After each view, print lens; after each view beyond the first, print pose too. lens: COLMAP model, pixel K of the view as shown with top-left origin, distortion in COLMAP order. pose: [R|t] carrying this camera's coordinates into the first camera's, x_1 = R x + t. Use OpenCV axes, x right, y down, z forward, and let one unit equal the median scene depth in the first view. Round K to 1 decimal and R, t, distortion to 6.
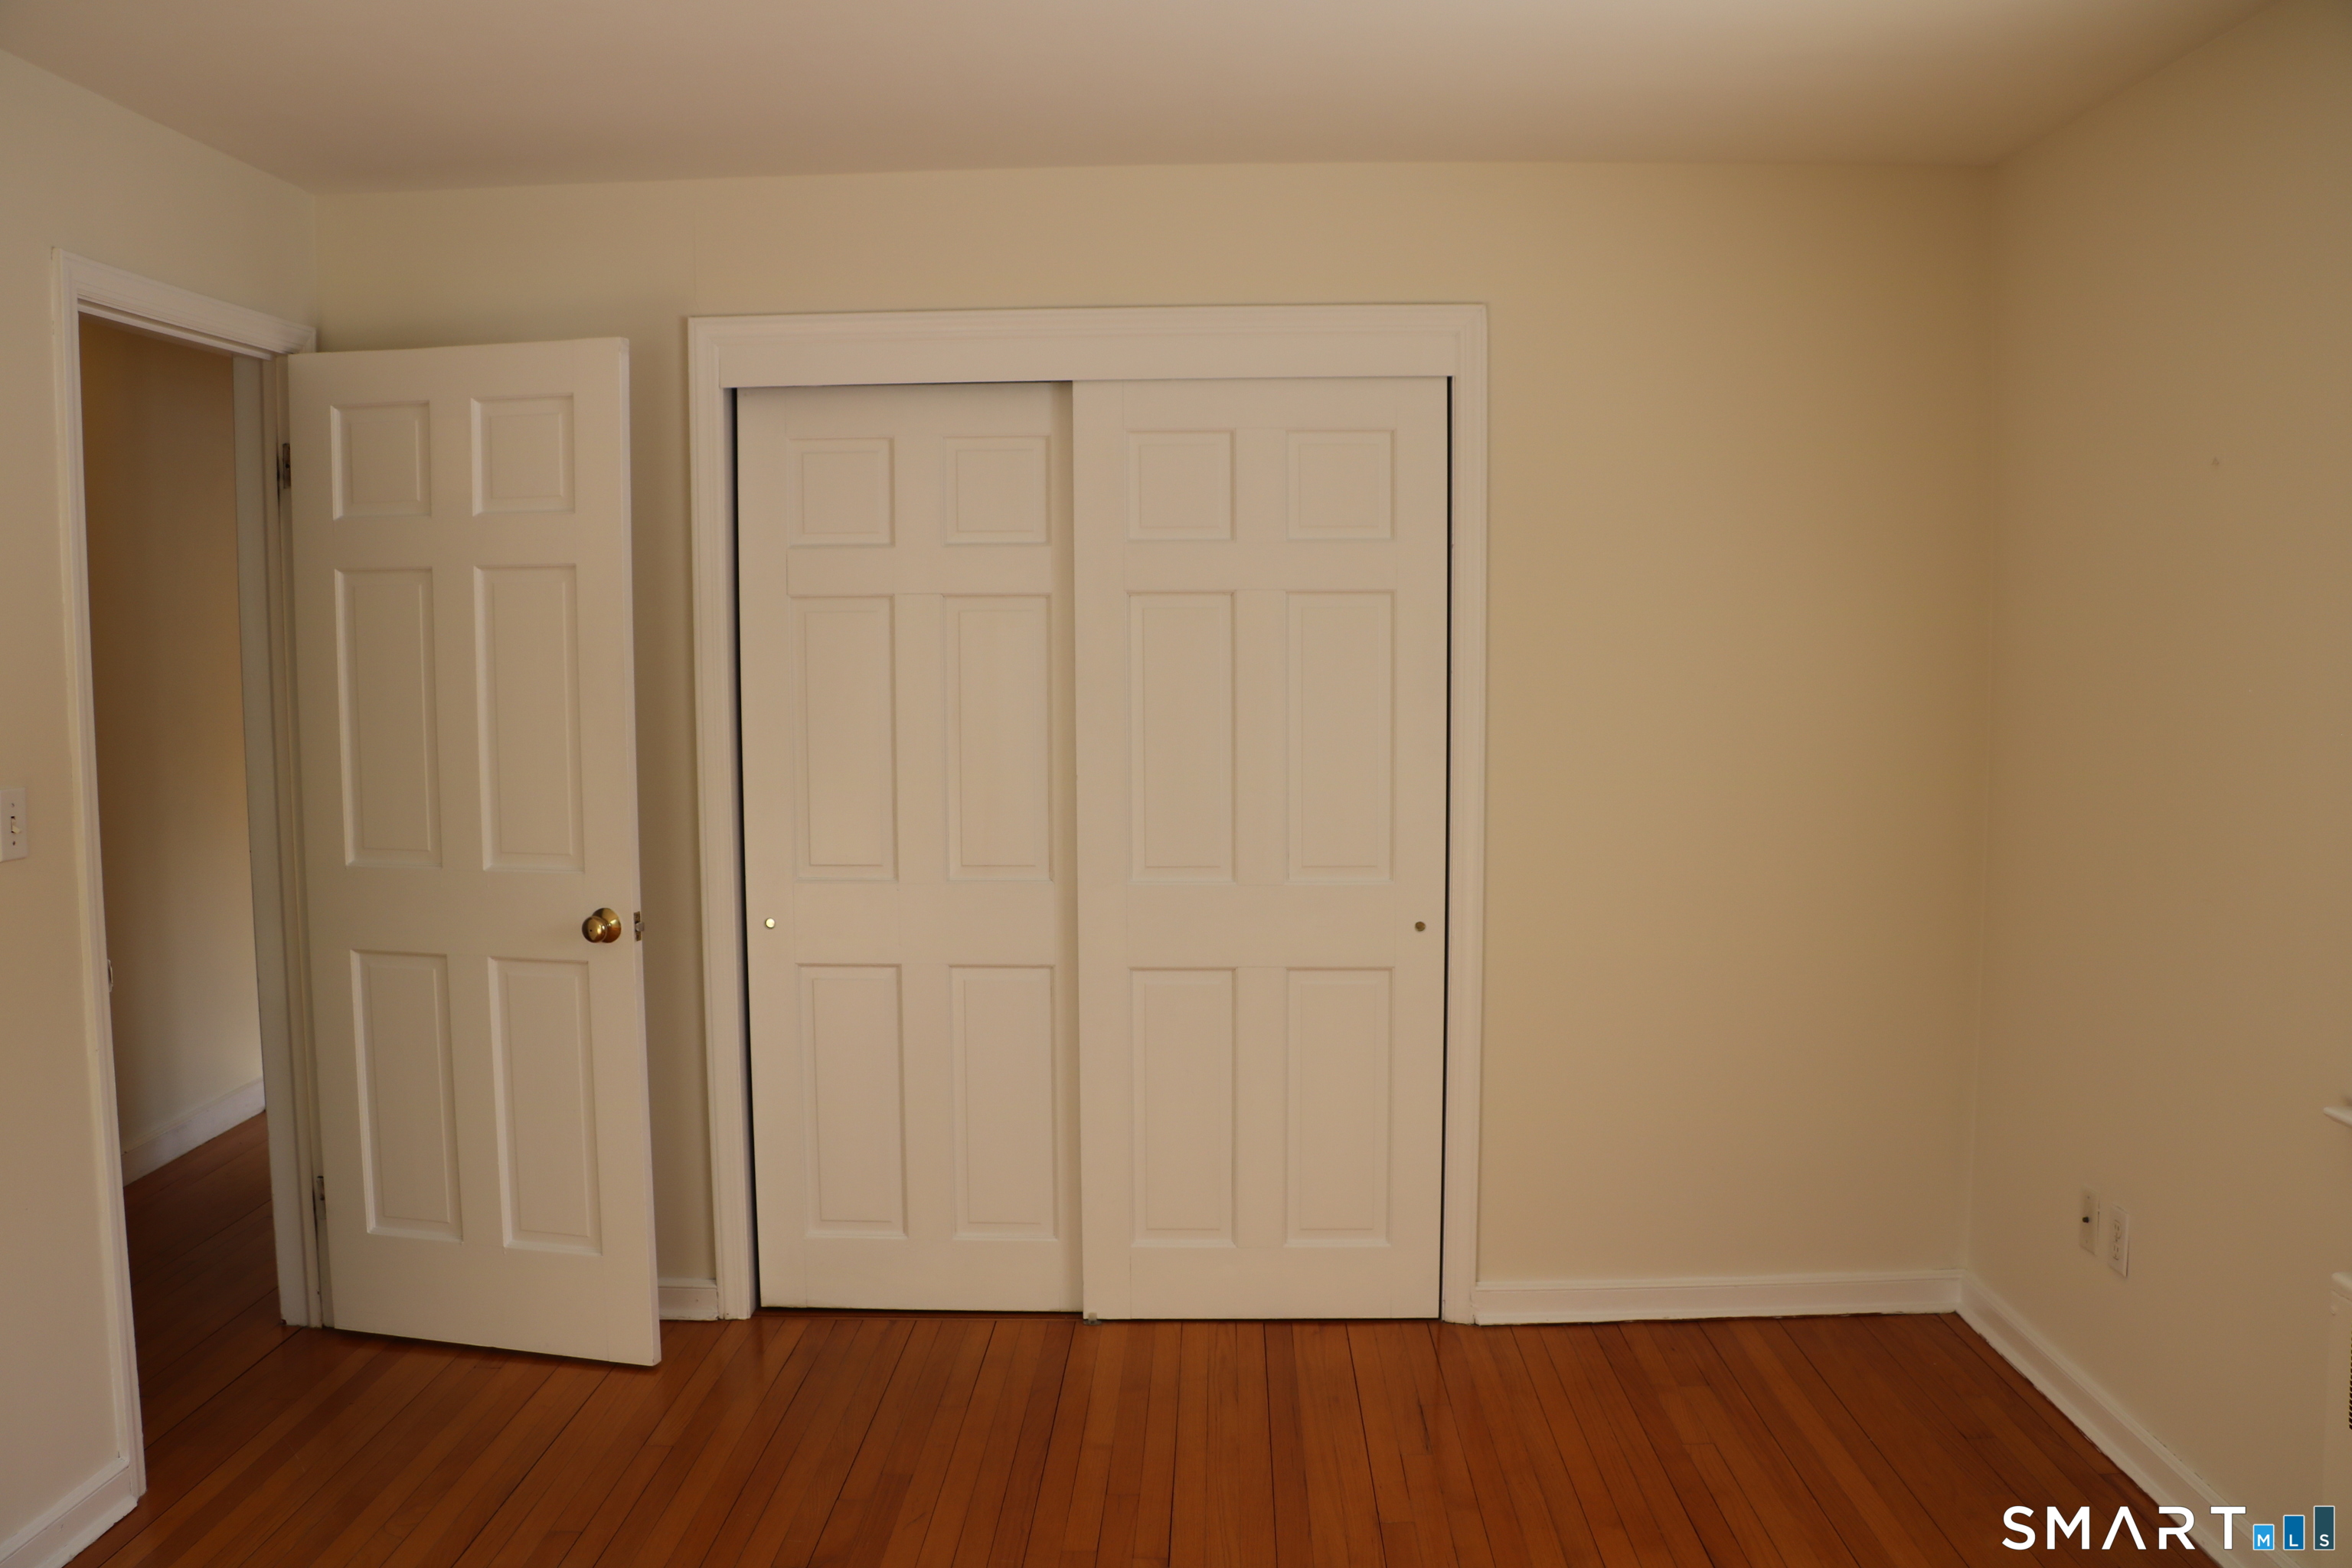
lens RADIAL K [[2077.0, 0, 1195.8], [0, 2077.0, 774.0], [0, 0, 1]] dist [-0.054595, 0.082670]
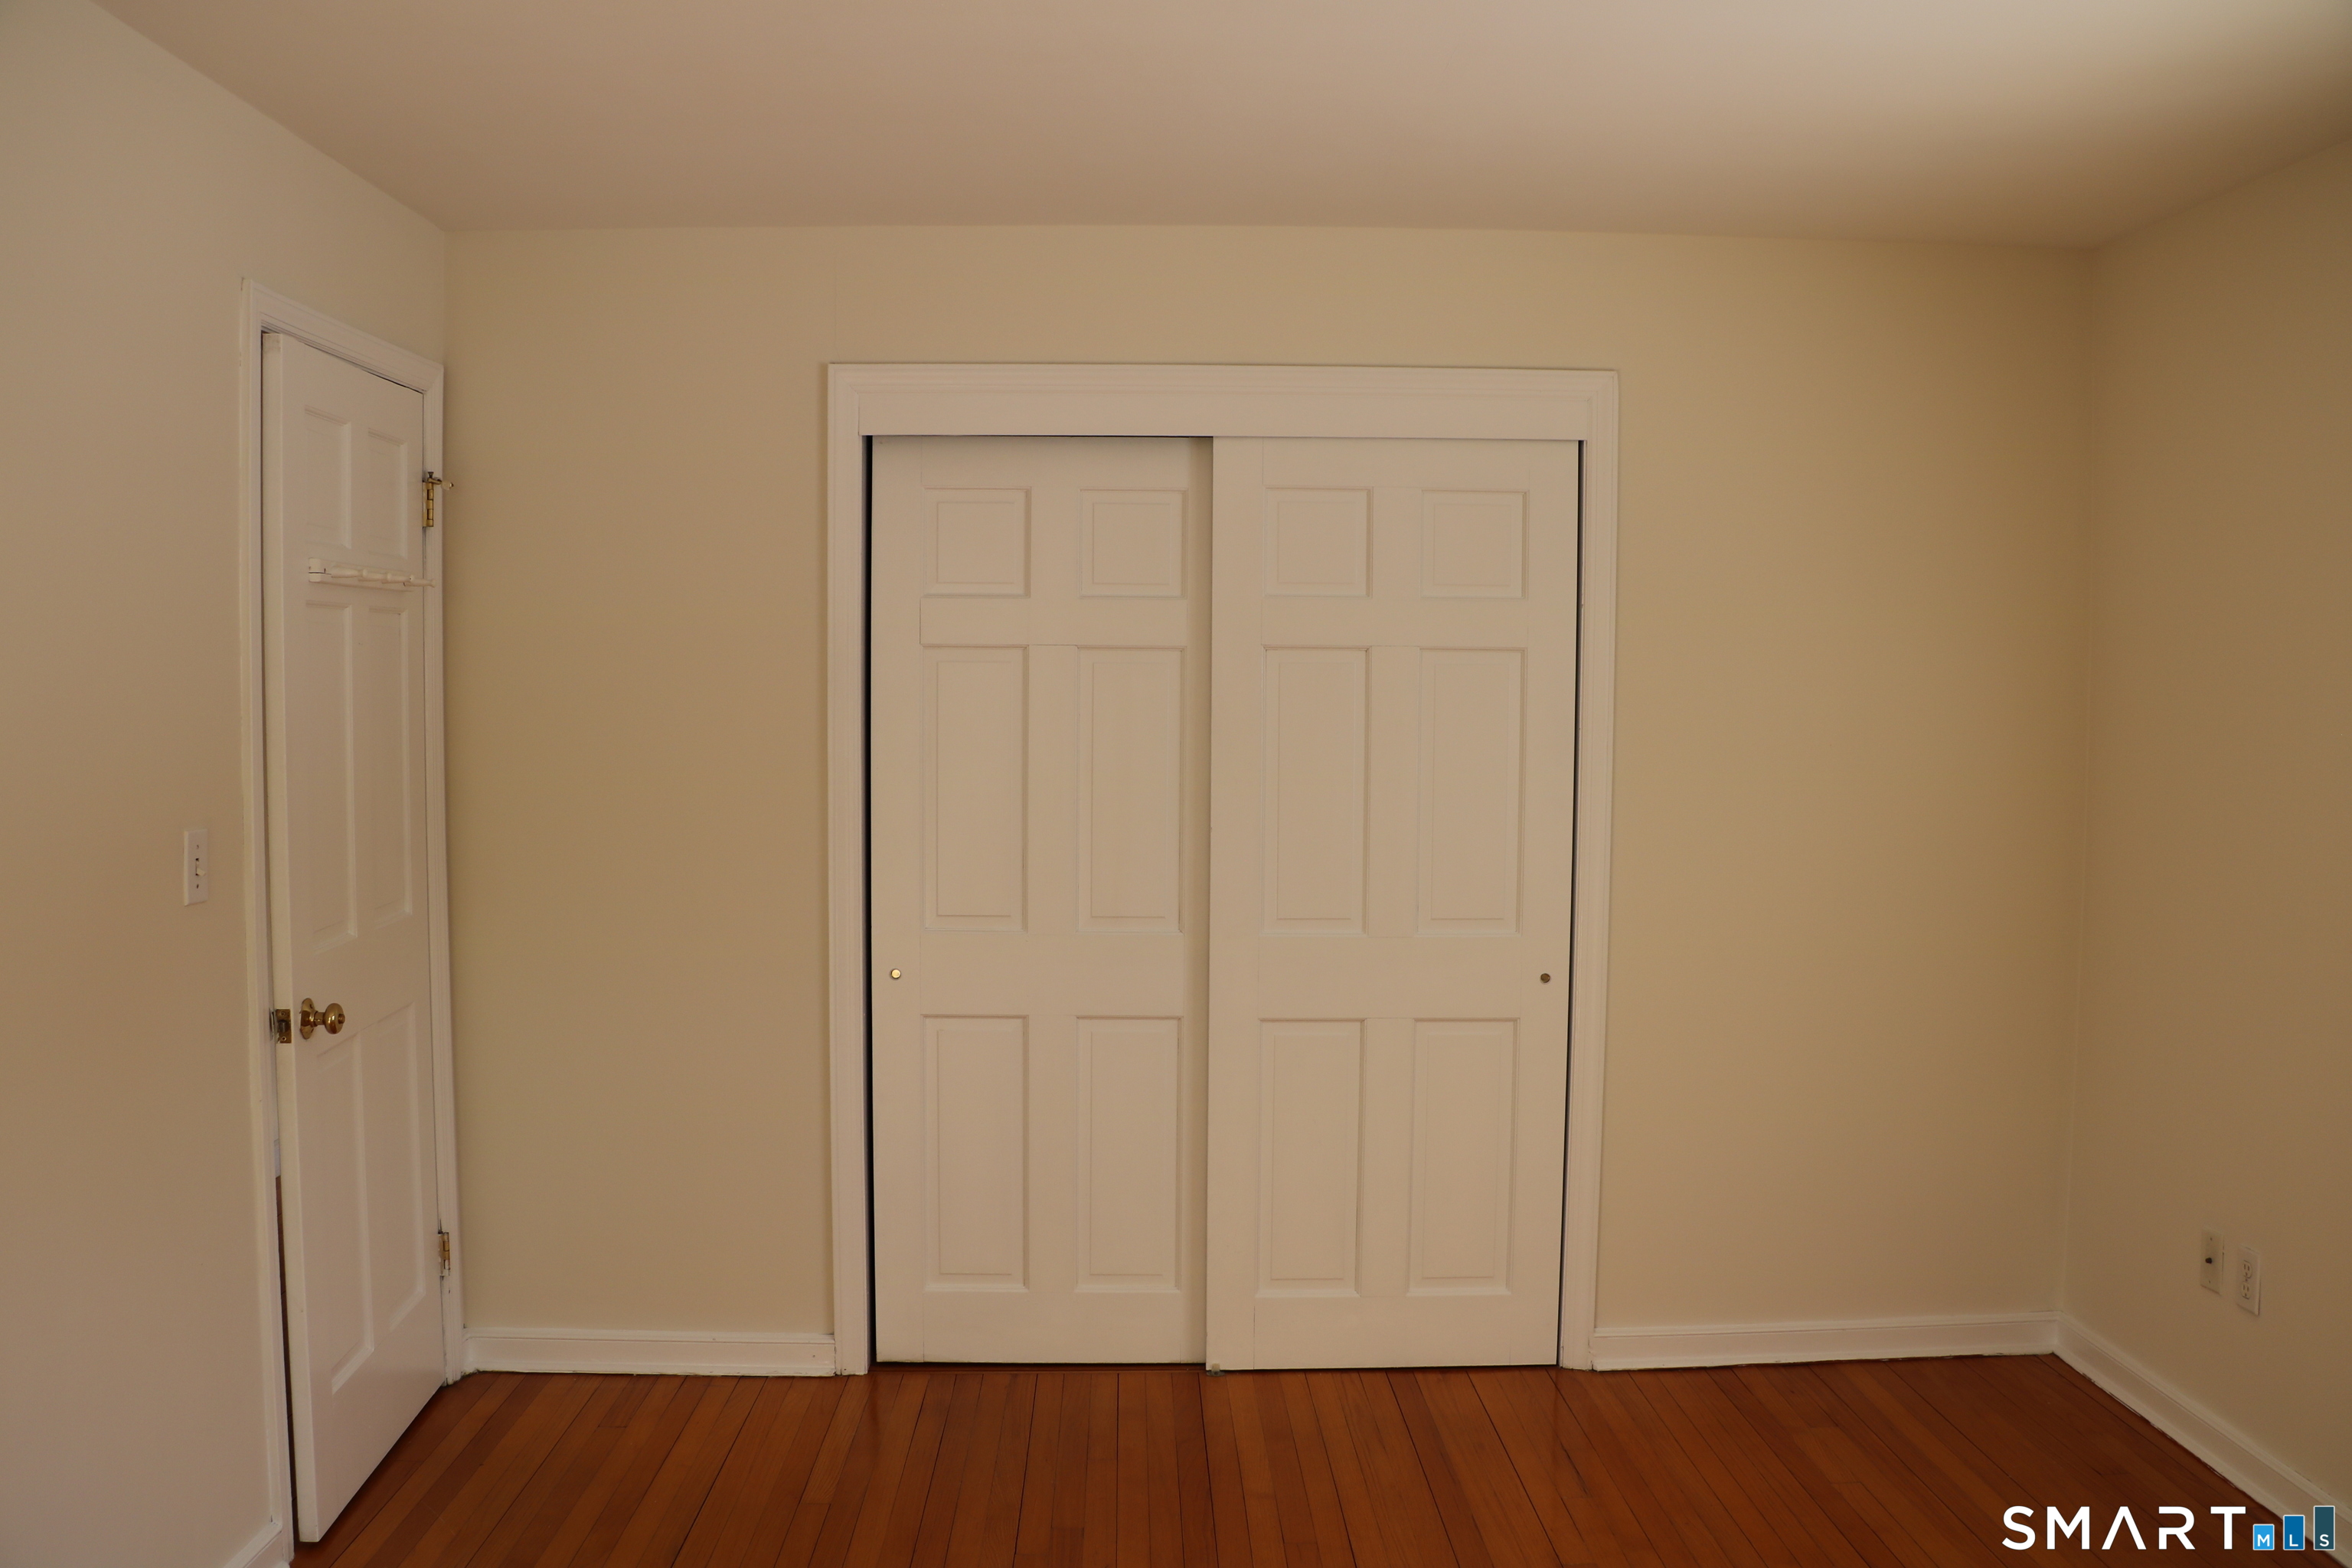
lens RADIAL K [[2077.0, 0, 1155.0], [0, 2077.0, 795.2], [0, 0, 1]] dist [-0.054595, 0.082670]
pose [[0.997355, 0.008952, 0.072128, -0.156964], [-0.007583, 0.999786, -0.019222, 0.004618], [-0.072284, 0.018624, 0.997210, -0.002165]]
